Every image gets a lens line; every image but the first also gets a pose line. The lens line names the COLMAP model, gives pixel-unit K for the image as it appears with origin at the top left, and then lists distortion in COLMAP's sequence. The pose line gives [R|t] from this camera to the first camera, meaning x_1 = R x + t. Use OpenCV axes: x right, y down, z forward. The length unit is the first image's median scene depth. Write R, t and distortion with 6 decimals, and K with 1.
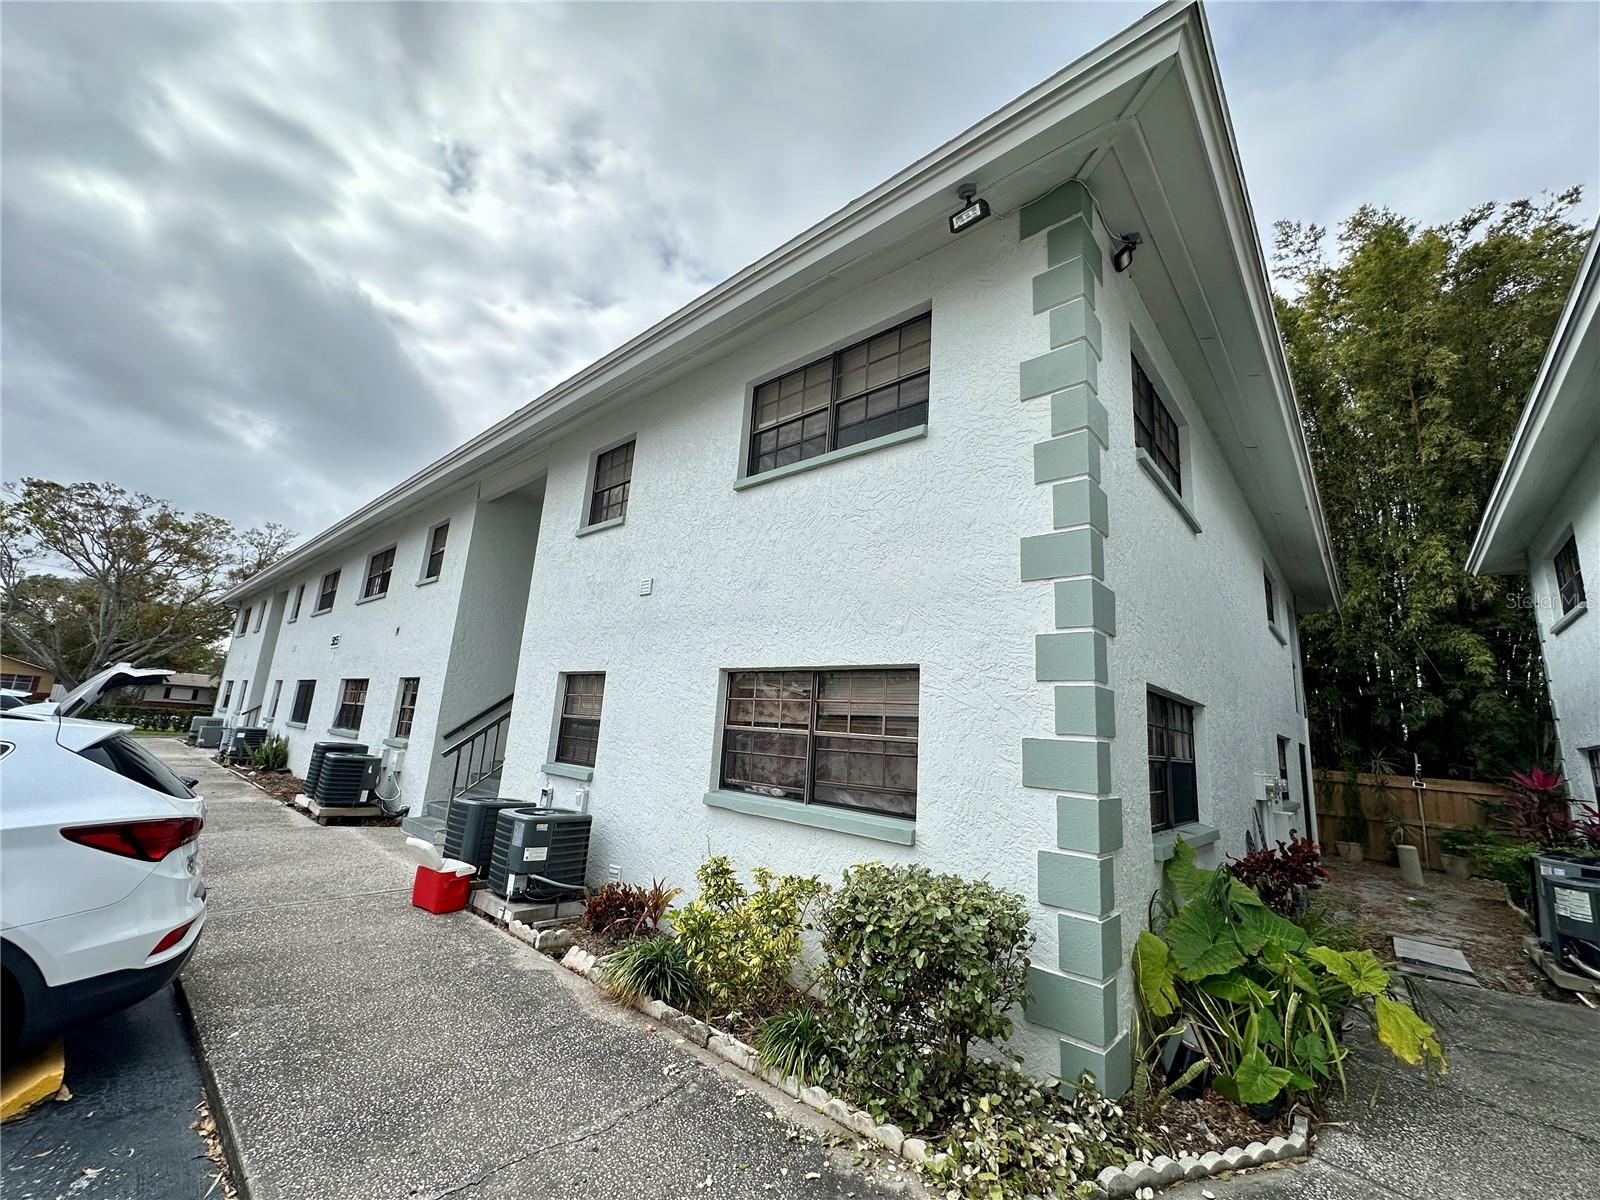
lens RADIAL K [[639.1, 0, 800.0], [0, 639.1, 600.0], [0, 0, 1]] dist [-0.000651, 0.000238]
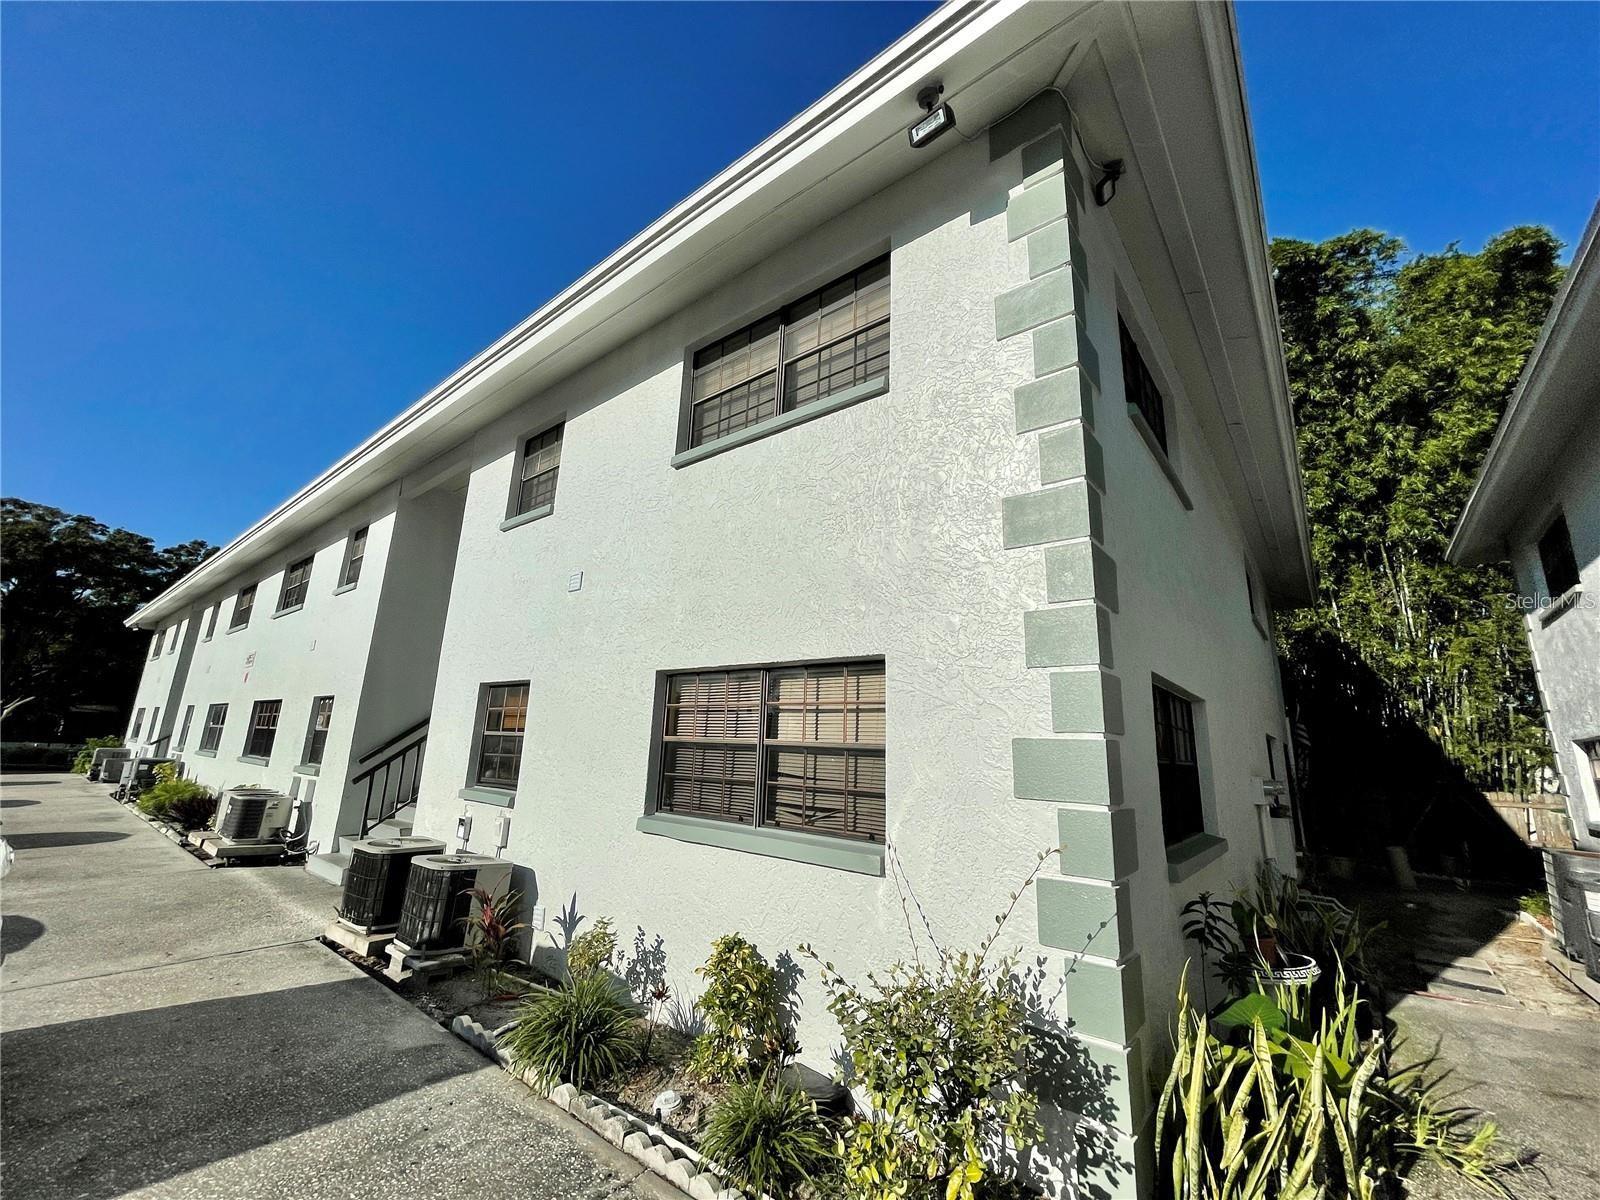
lens RADIAL K [[644.5, 0, 796.8], [0, 644.5, 600.7], [0, 0, 1]] dist [0.000438, 0.000026]
pose [[0.998876, -0.017034, 0.044230, 0.026996], [0.017987, 0.999613, -0.021243, 0.034088], [-0.043851, 0.022015, 0.998796, 0.119776]]
